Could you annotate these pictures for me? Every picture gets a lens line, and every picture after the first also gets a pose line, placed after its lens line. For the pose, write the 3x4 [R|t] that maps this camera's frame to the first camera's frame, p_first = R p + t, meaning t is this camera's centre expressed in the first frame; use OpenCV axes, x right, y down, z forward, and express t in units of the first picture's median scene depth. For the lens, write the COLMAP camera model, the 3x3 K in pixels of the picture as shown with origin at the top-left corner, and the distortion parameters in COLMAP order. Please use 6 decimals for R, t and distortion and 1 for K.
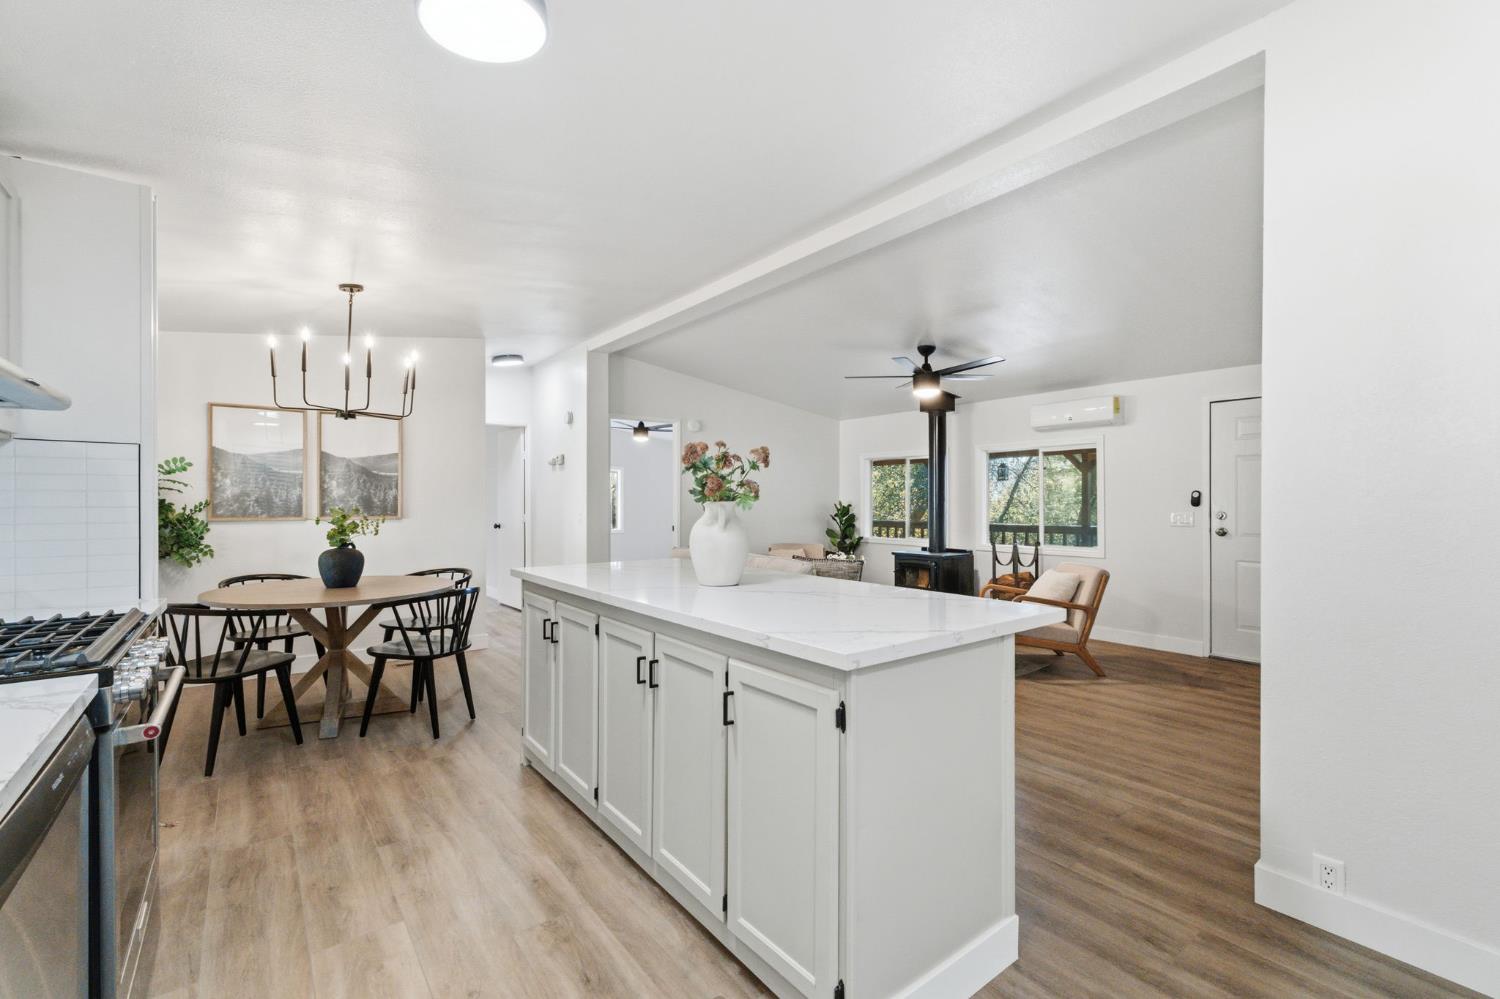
lens RADIAL K [[638.6, 0, 750.6], [0, 638.6, 500.3], [0, 0, 1]] dist [0.010679, -0.001692]
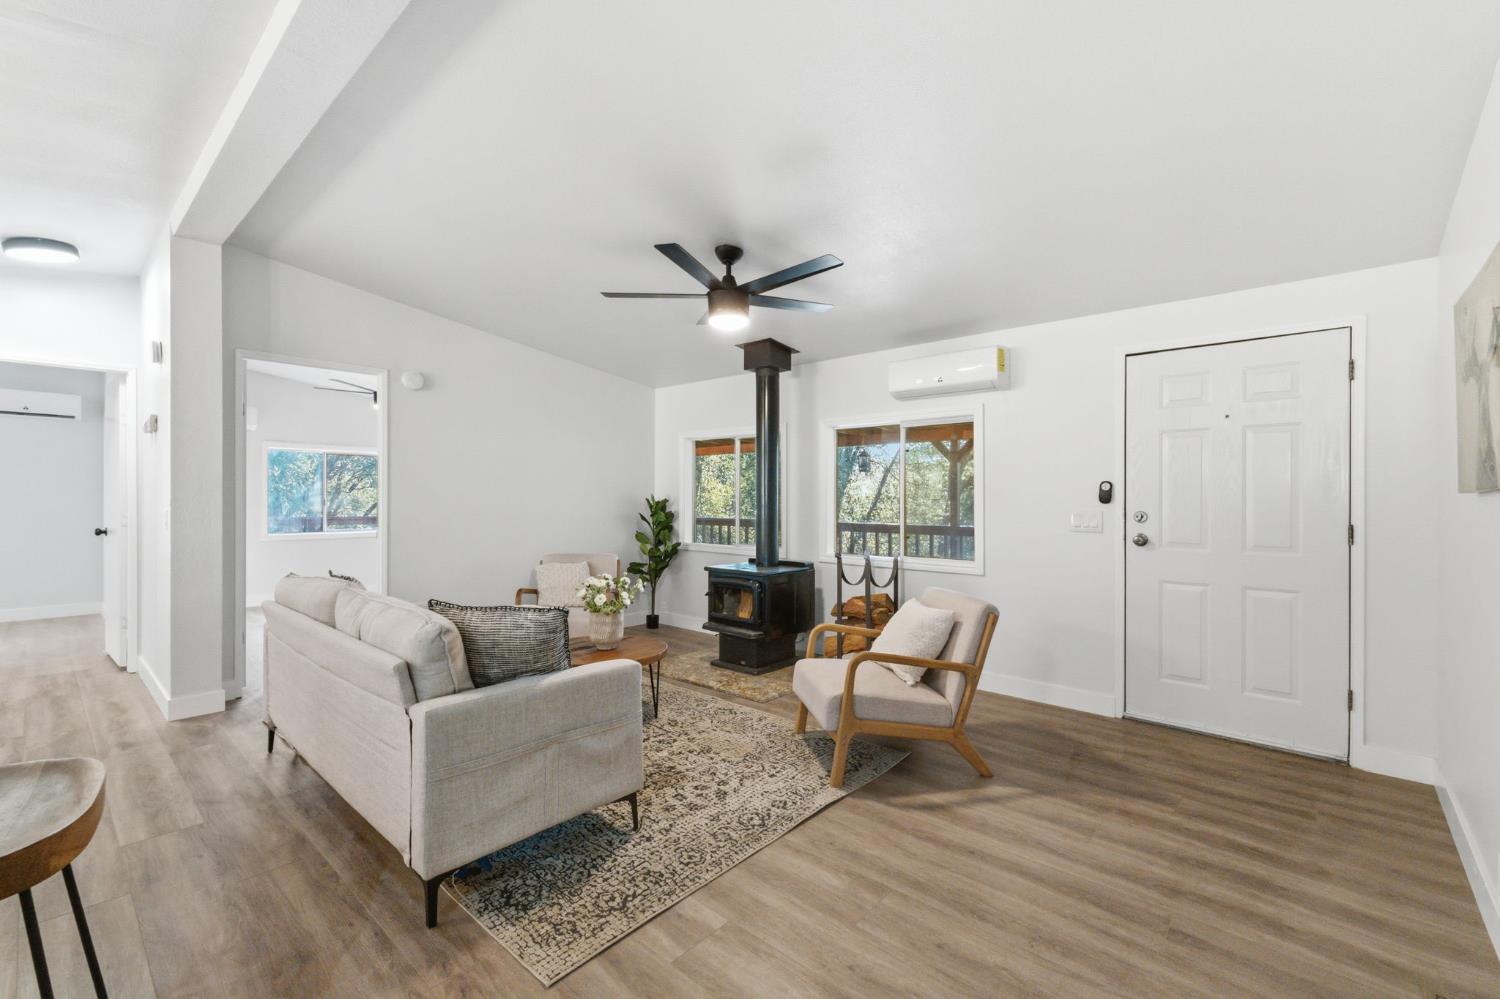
lens RADIAL K [[638.6, 0, 746.1], [0, 638.6, 498.6], [0, 0, 1]] dist [0.010679, -0.001692]
pose [[0.984812, 0.002995, 0.173596, 0.153187], [-0.003948, 0.999979, 0.005148, 0.001836], [-0.173577, -0.005756, 0.984804, 0.315210]]
